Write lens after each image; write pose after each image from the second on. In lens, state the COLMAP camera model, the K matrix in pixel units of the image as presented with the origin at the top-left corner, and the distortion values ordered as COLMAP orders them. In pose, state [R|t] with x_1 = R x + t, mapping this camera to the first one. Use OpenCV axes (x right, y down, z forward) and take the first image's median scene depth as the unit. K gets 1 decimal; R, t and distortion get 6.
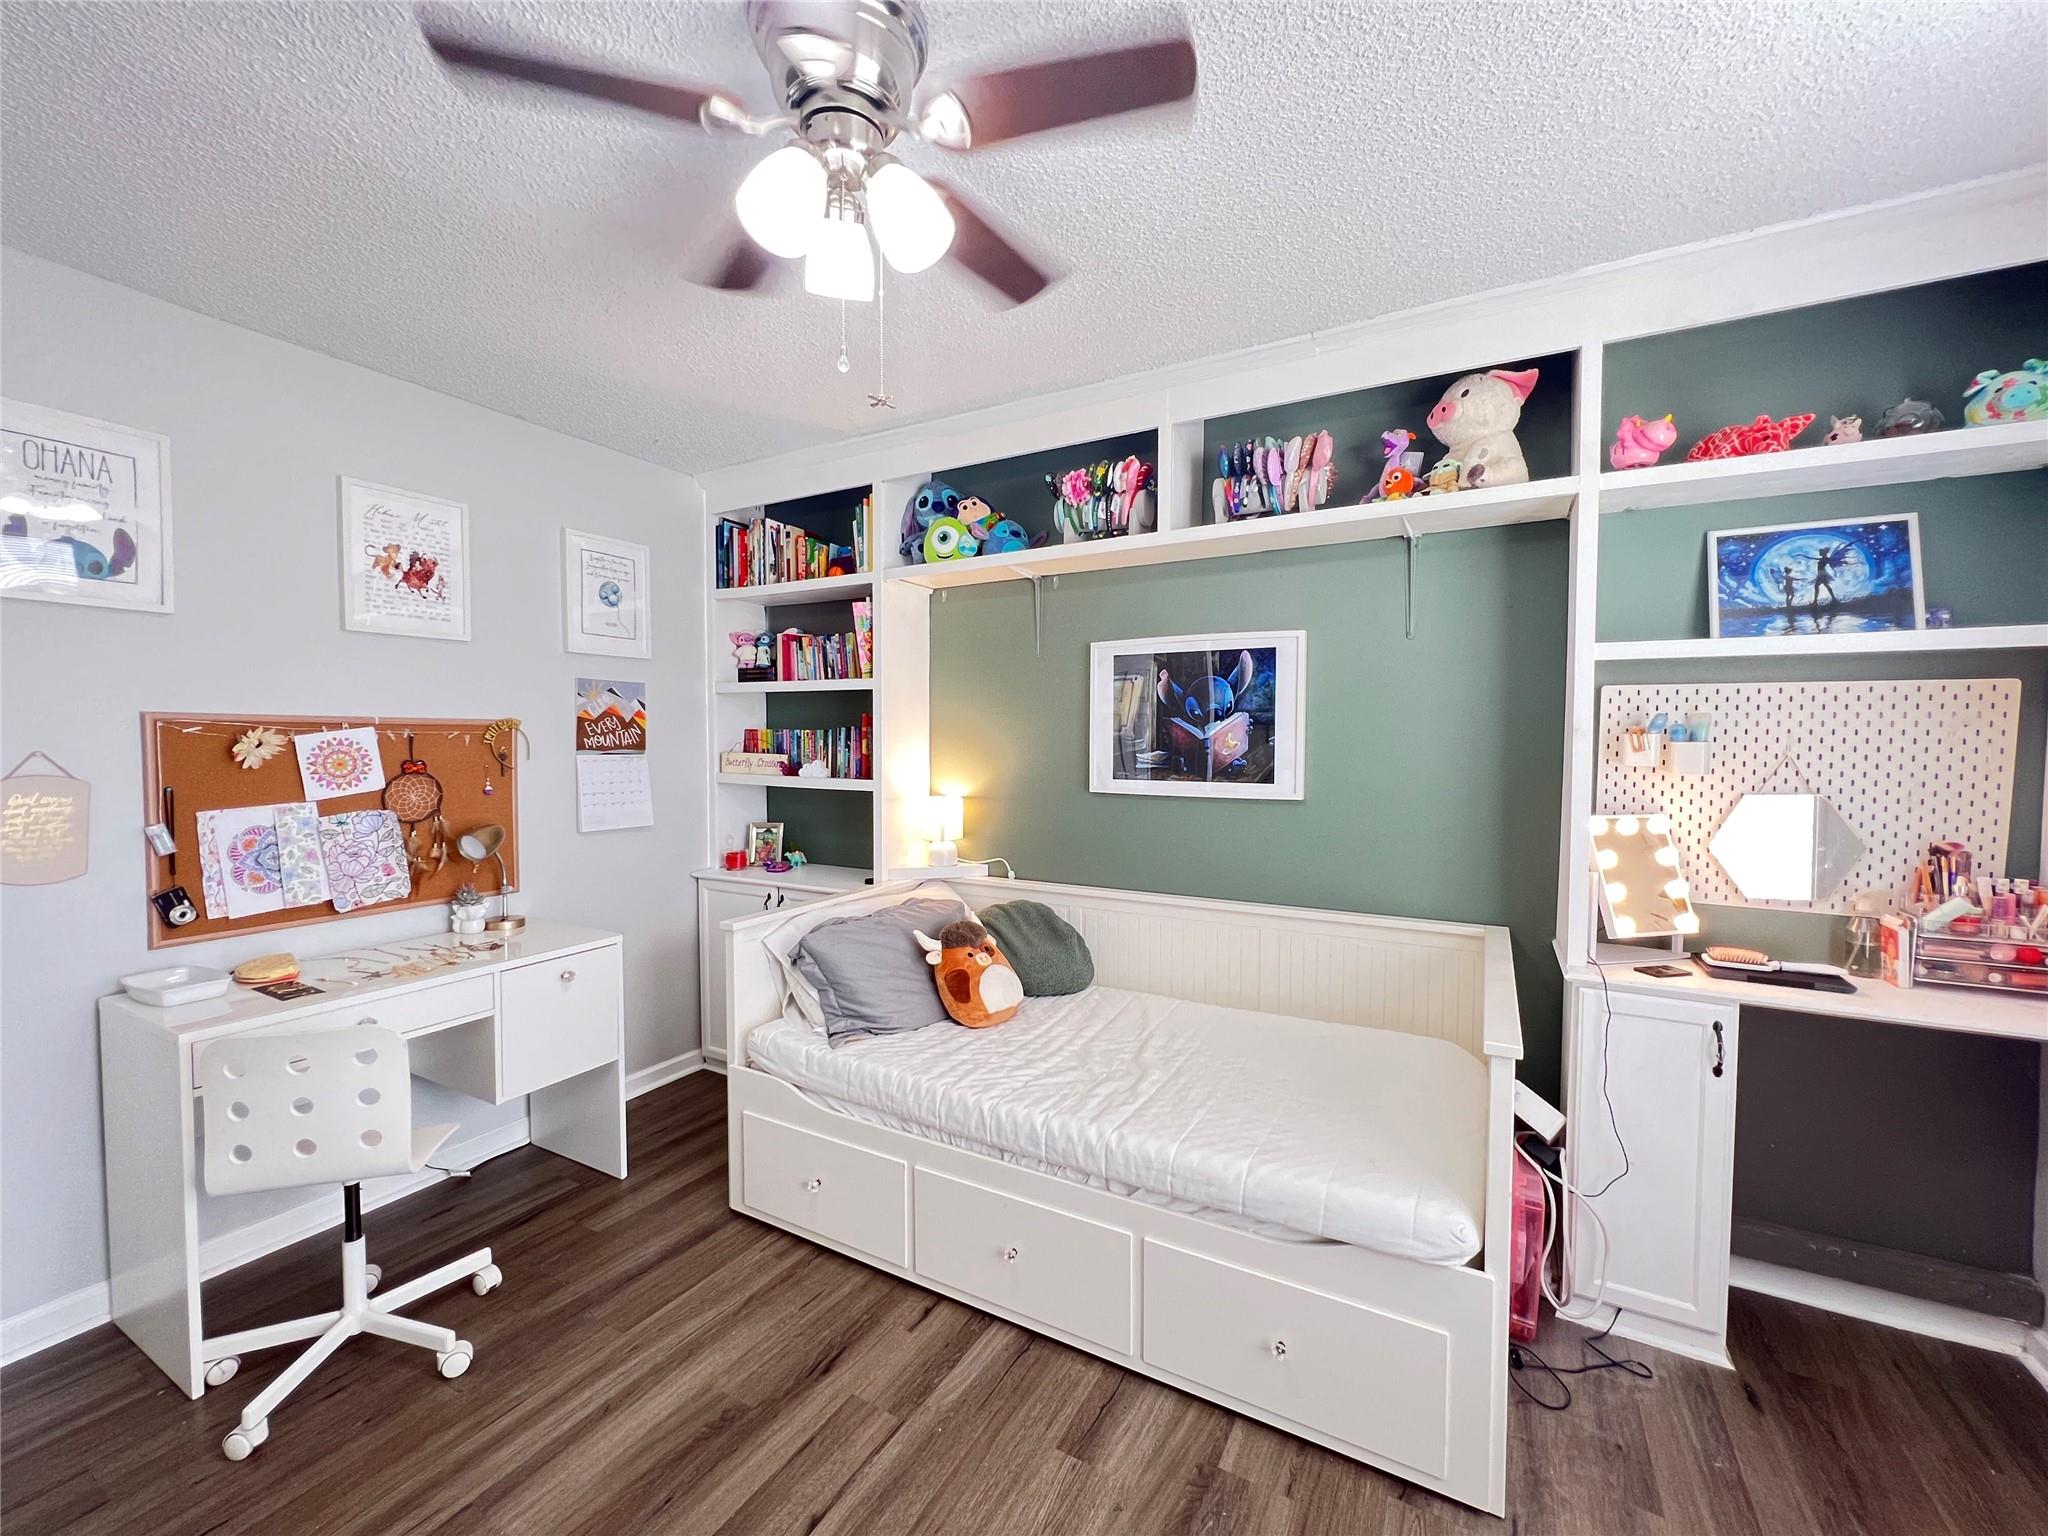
lens RADIAL K [[819.3, 0, 1024.0], [0, 819.3, 768.0], [0, 0, 1]] dist [0.000511, -0.000237]
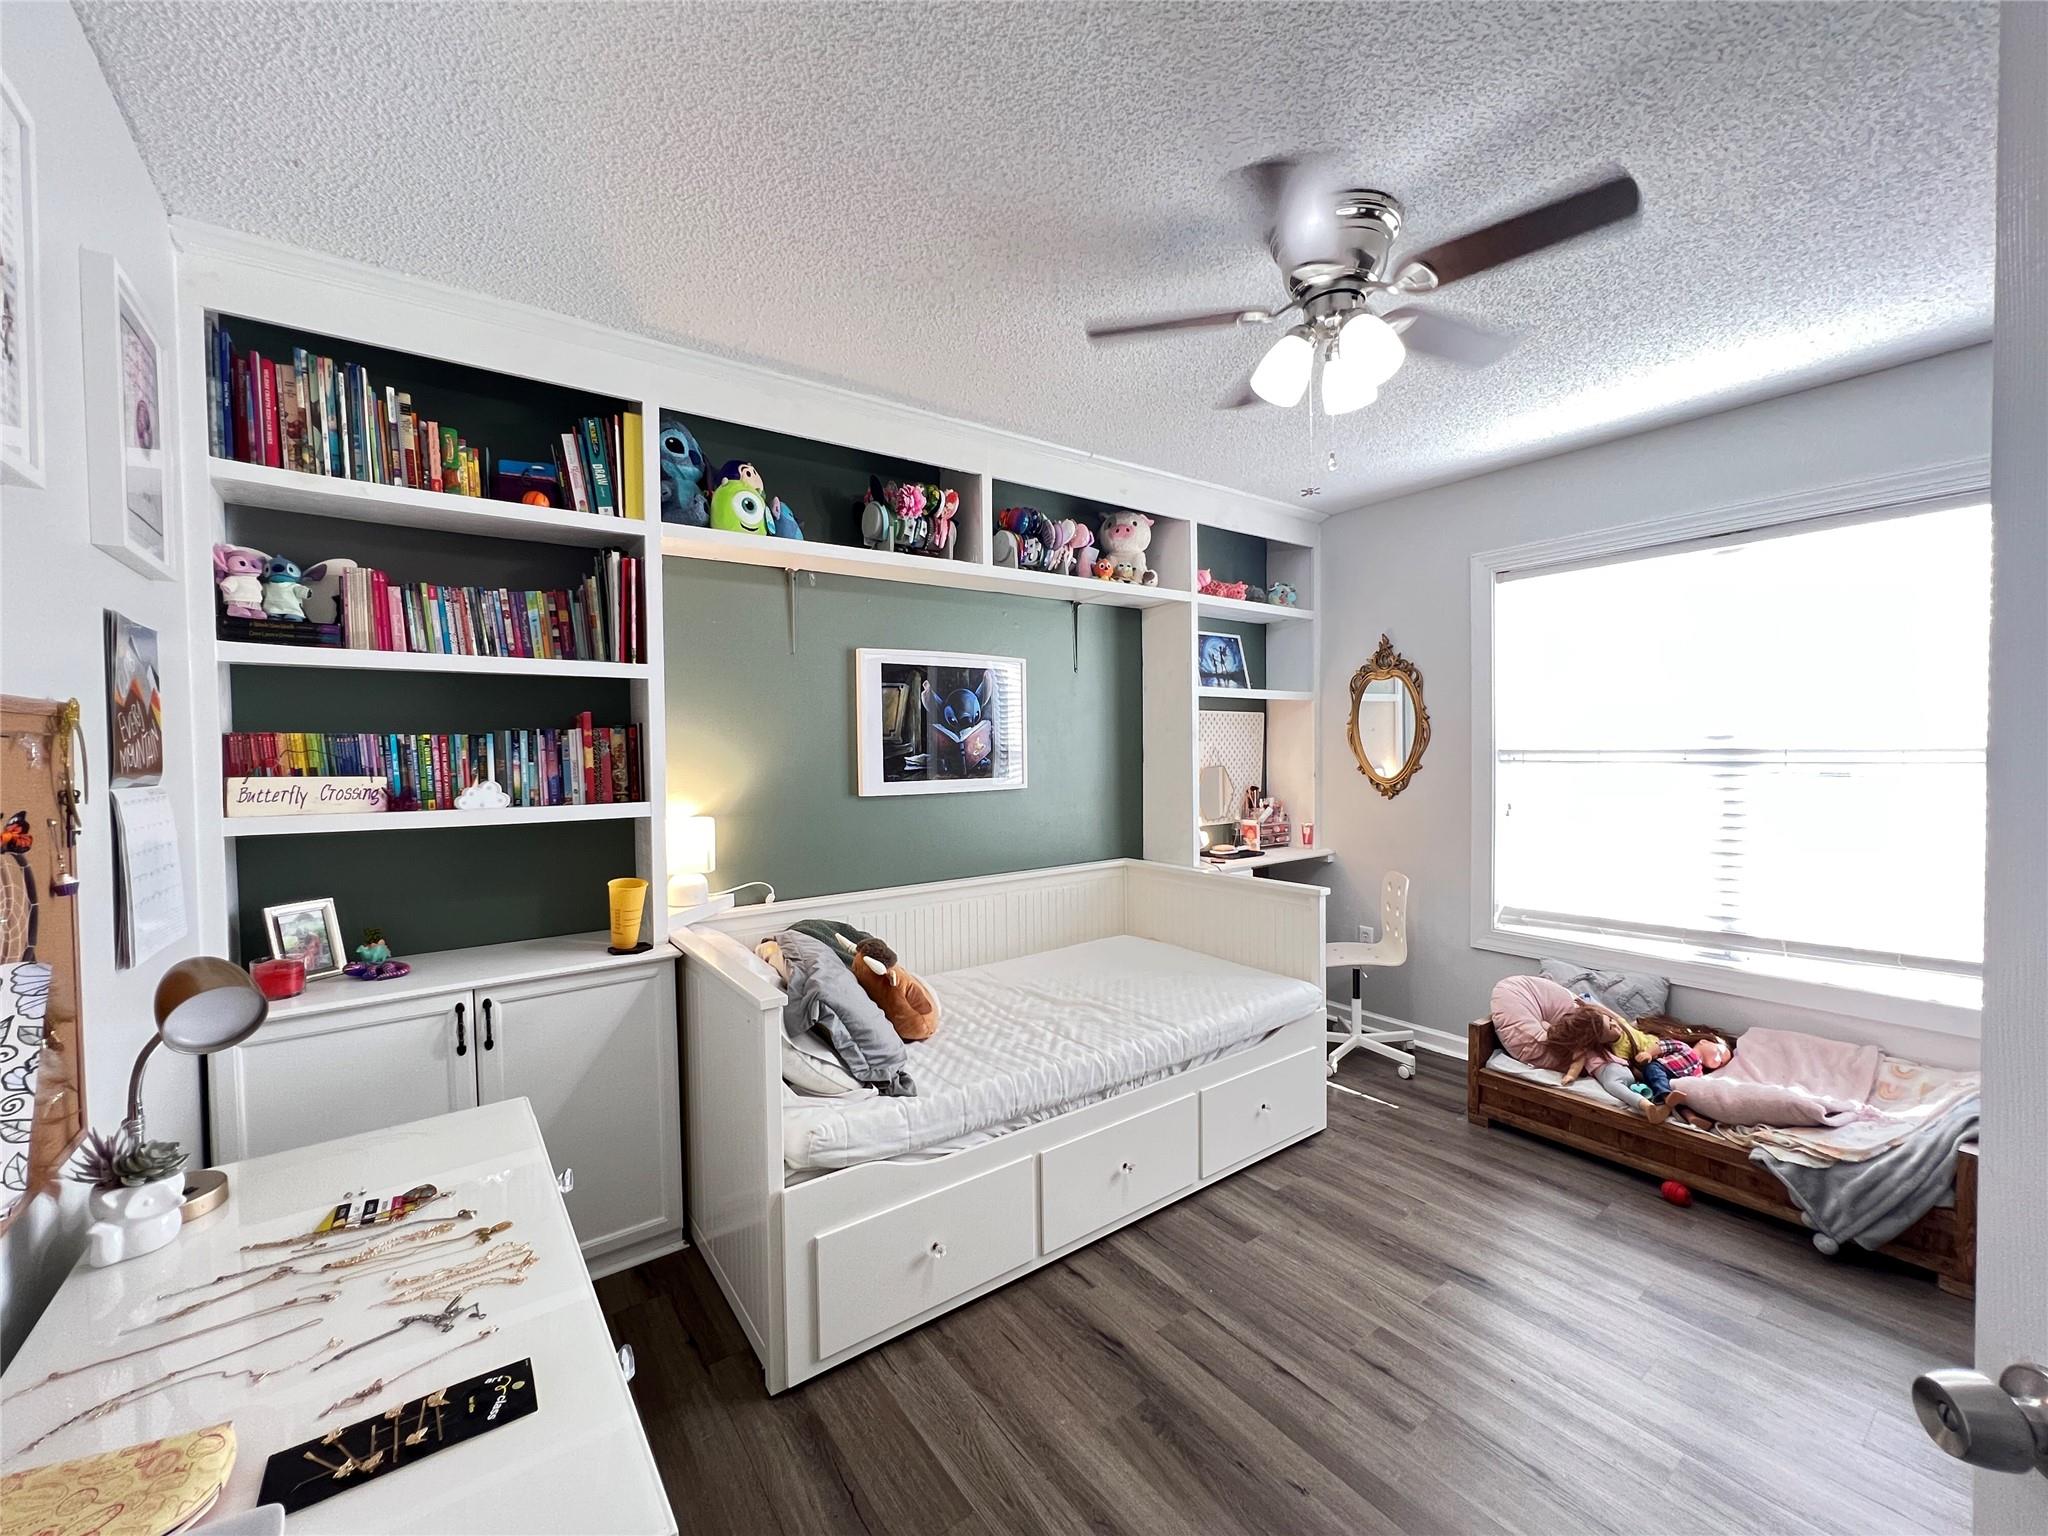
lens RADIAL K [[819.3, 0, 1024.0], [0, 819.3, 768.0], [0, 0, 1]] dist [0.000511, -0.000237]
pose [[0.419745, -0.034151, 0.906999, -0.871095], [0.046380, 0.998793, 0.016144, -0.014494], [-0.906456, 0.035290, 0.420822, 0.462623]]
